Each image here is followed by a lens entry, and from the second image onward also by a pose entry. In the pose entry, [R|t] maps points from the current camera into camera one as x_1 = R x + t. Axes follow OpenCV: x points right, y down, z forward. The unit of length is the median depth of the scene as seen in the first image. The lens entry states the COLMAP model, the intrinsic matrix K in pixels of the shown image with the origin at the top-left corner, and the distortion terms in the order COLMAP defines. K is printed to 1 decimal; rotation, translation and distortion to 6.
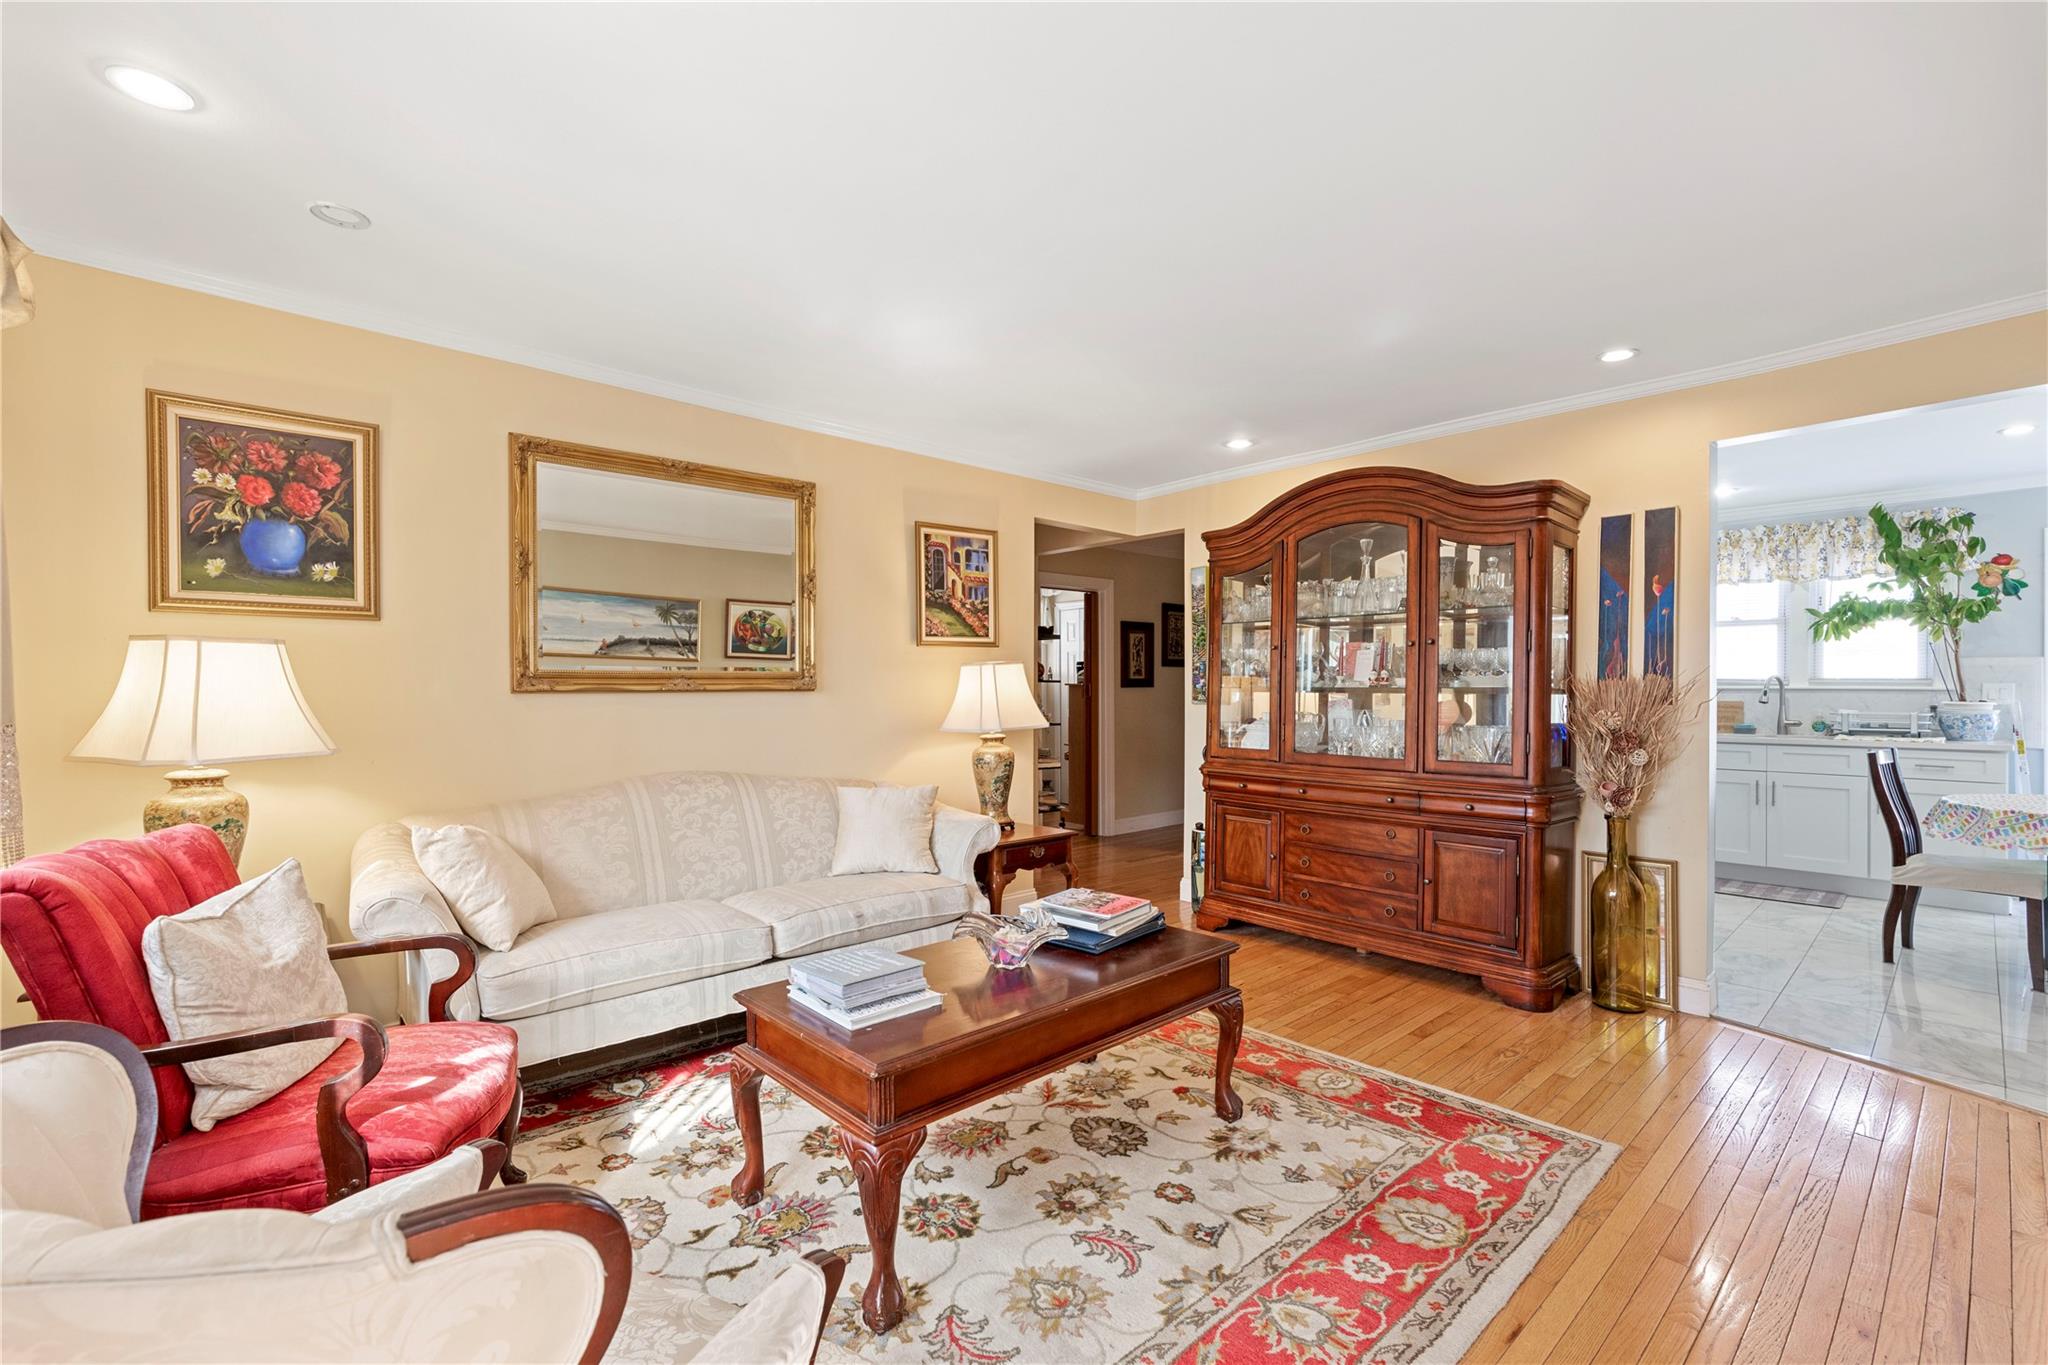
lens RADIAL K [[880.4, 0, 1040.0], [0, 880.4, 695.7], [0, 0, 1]] dist [0.001350, -0.000093]
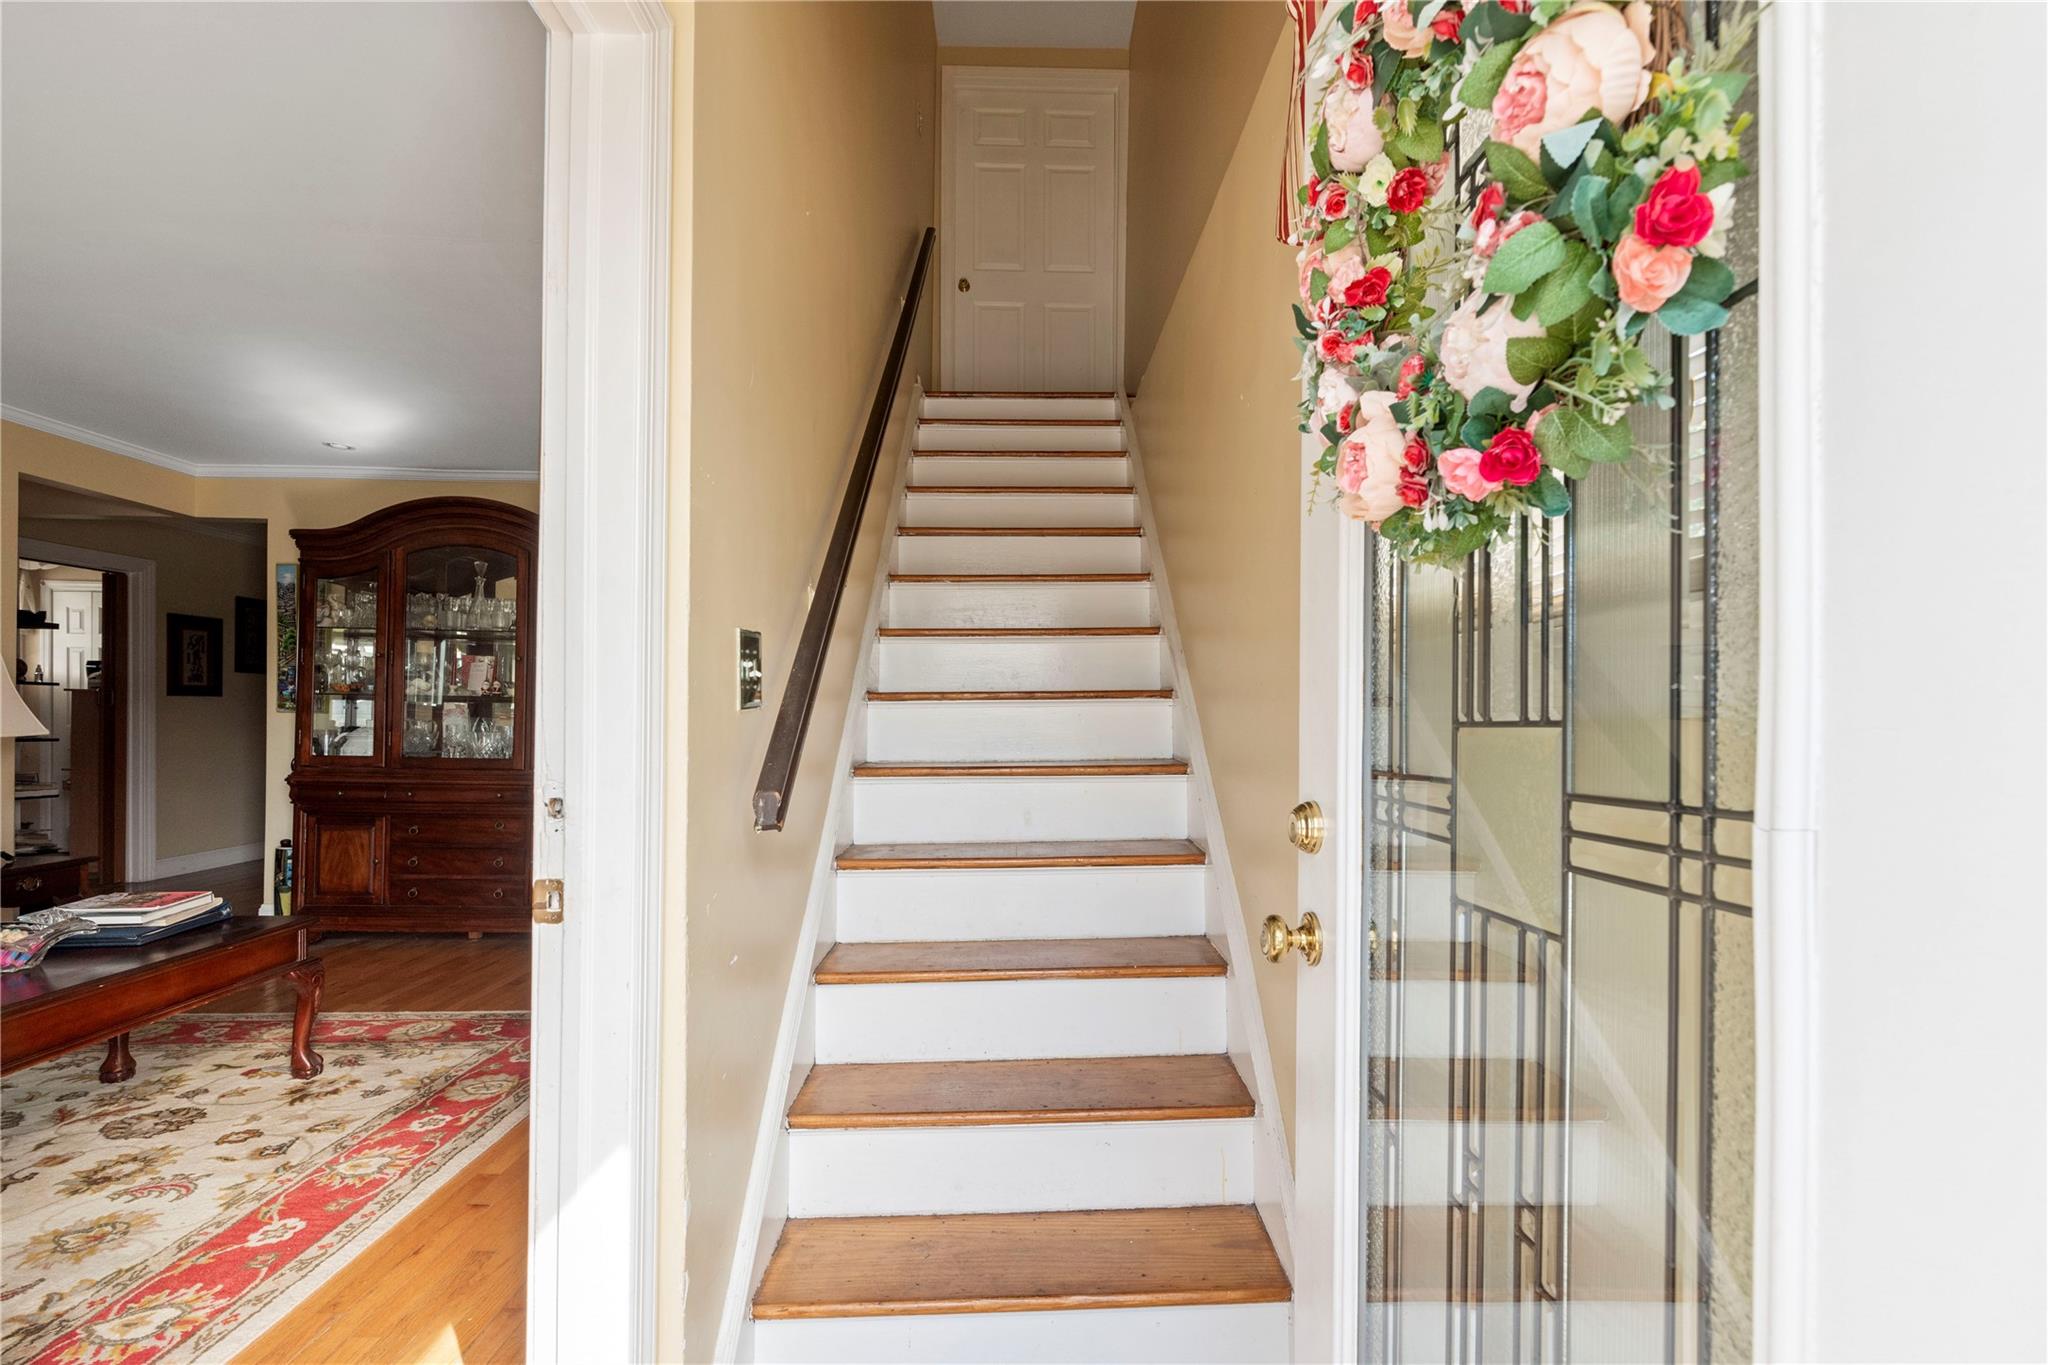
lens RADIAL K [[895.1, 0, 1034.4], [0, 895.1, 722.9], [0, 0, 1]] dist [0.002174, 0.000200]
pose [[0.649841, 0.004523, 0.760057, -0.042764], [-0.006923, 0.999976, -0.000032, 0.026982], [-0.760039, -0.005241, 0.649856, -0.364964]]
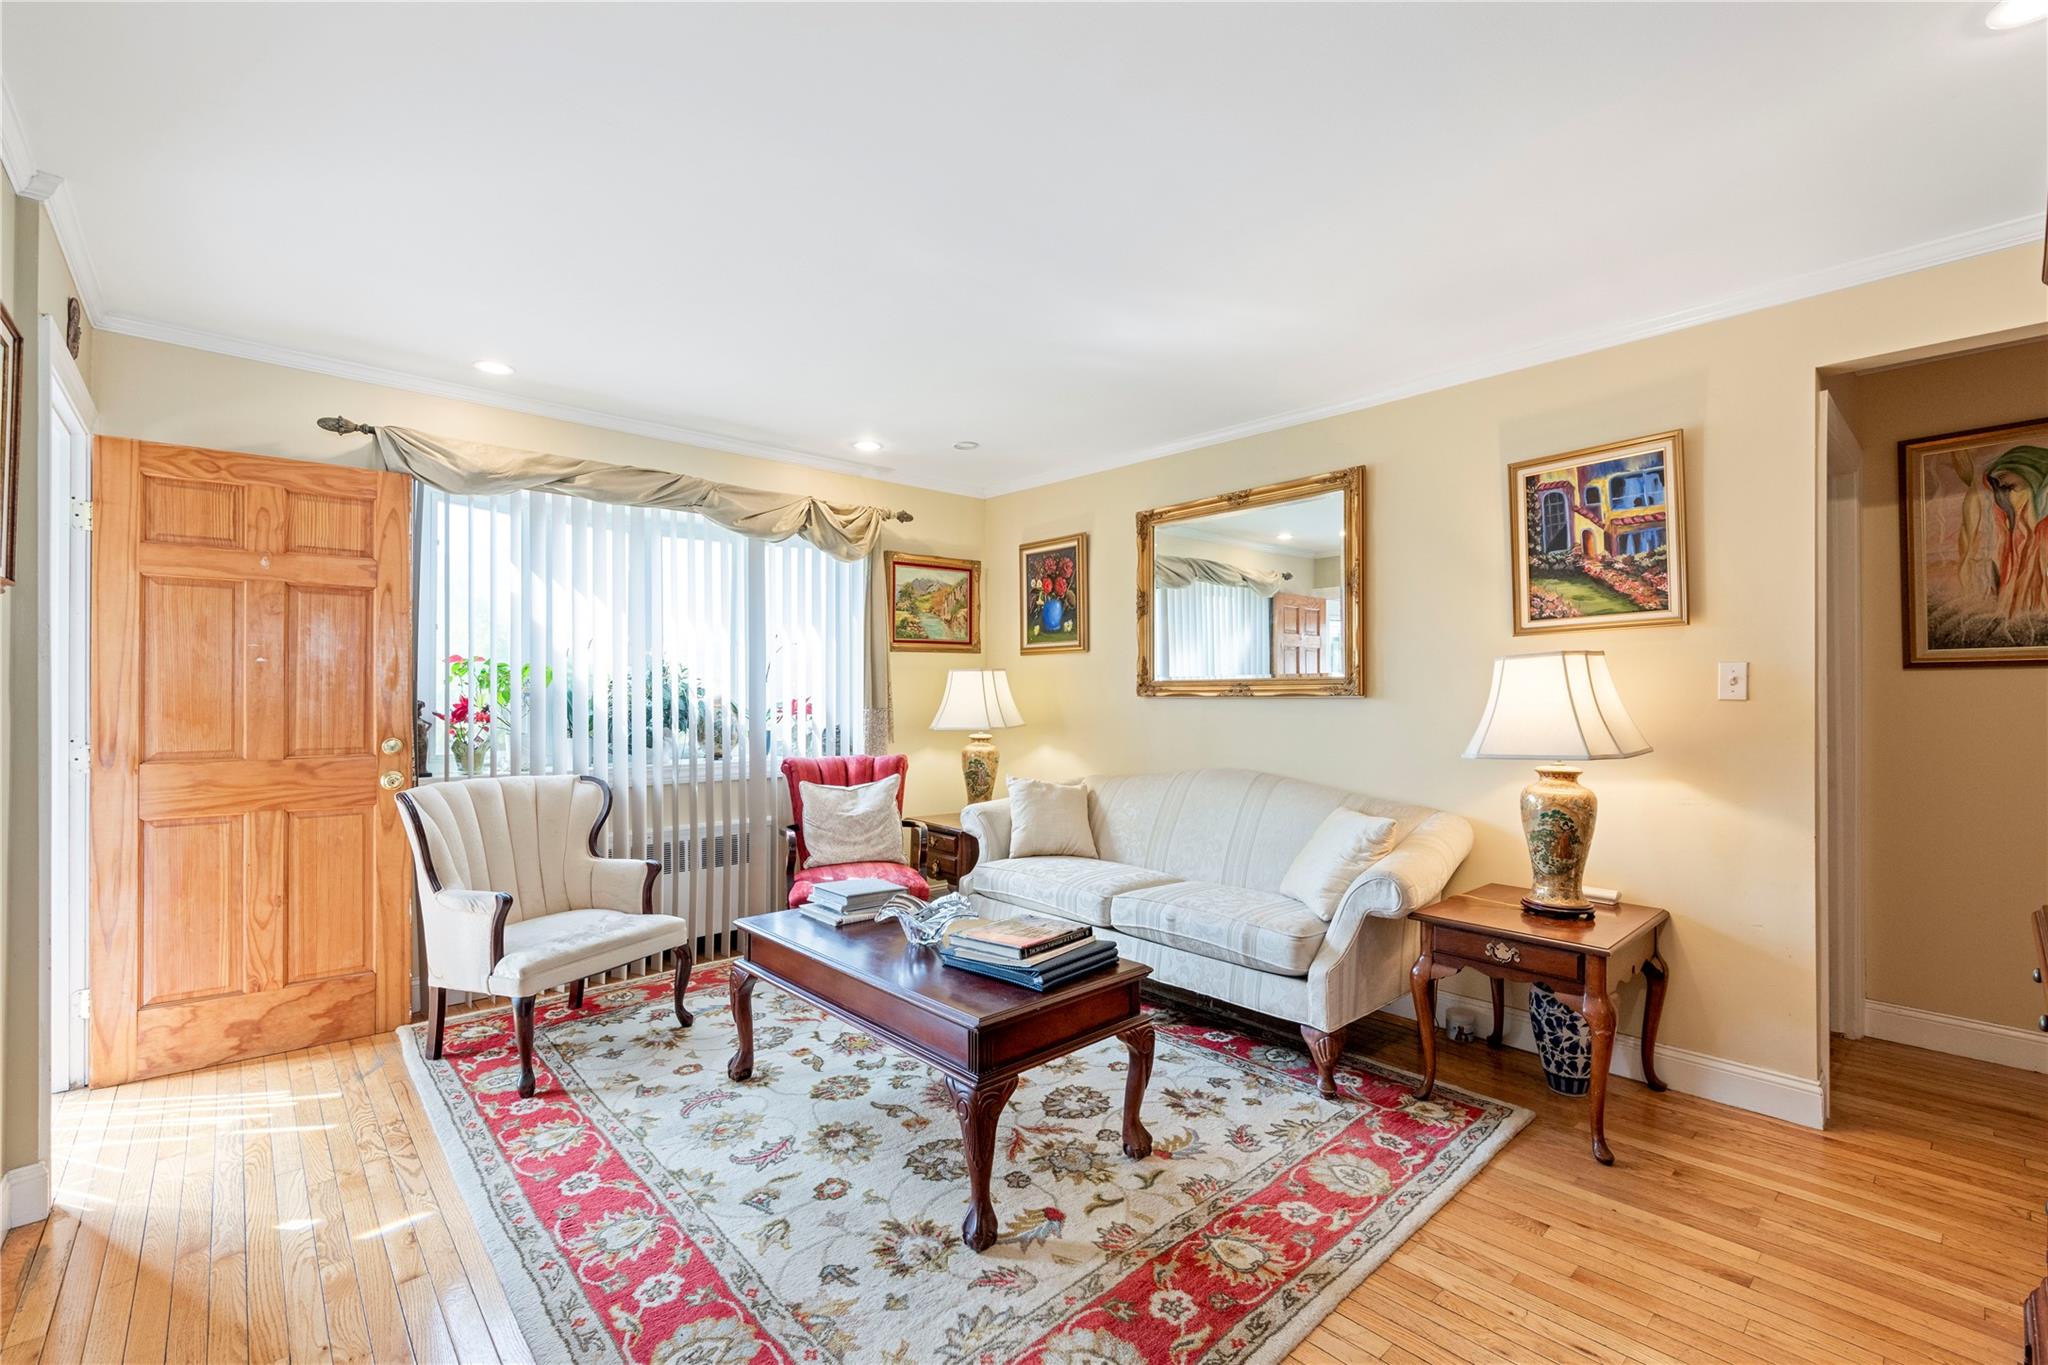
lens RADIAL K [[880.4, 0, 1040.0], [0, 880.4, 695.7], [0, 0, 1]] dist [0.001350, -0.000093]
pose [[0.001446, 0.004568, -0.999989, 0.870555], [-0.007941, 0.999958, 0.004557, -0.011866], [0.999967, 0.007934, 0.001483, 0.915406]]
